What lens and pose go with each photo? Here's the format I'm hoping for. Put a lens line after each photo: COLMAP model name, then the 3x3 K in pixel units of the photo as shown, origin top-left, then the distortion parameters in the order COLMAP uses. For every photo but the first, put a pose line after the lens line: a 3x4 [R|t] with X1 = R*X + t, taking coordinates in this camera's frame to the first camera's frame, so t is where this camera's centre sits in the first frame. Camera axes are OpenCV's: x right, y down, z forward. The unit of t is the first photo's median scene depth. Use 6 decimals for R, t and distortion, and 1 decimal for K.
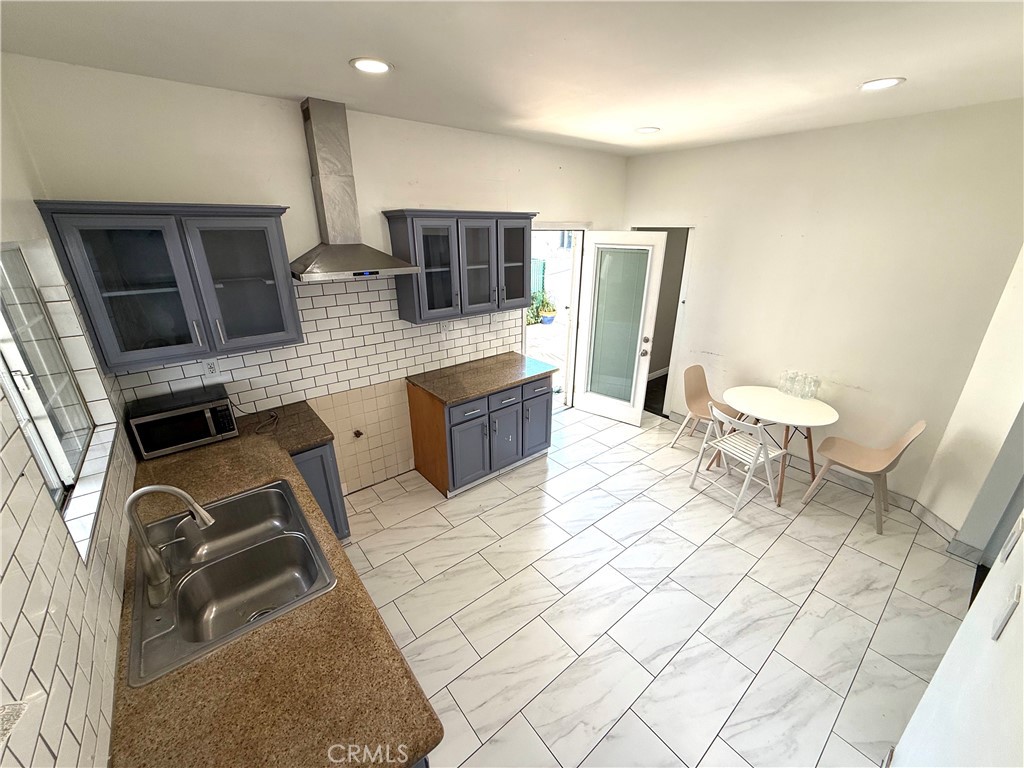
lens RADIAL K [[408.2, 0, 510.0], [0, 408.2, 383.0], [0, 0, 1]] dist [0.000393, 0.000542]
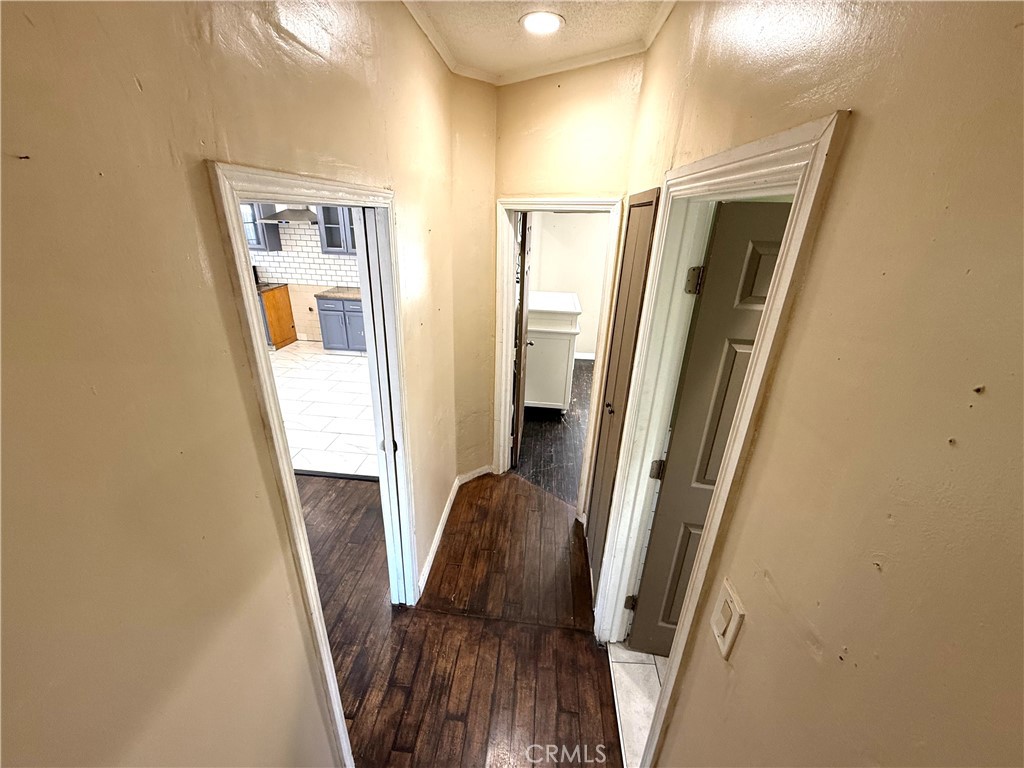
lens RADIAL K [[408.2, 0, 510.7], [0, 408.2, 381.5], [0, 0, 1]] dist [0.000393, 0.000542]
pose [[0.713448, 0.295257, -0.635464, 1.989704], [-0.285236, 0.950725, 0.121497, -0.069118], [0.640025, 0.094575, 0.762511, 0.189498]]
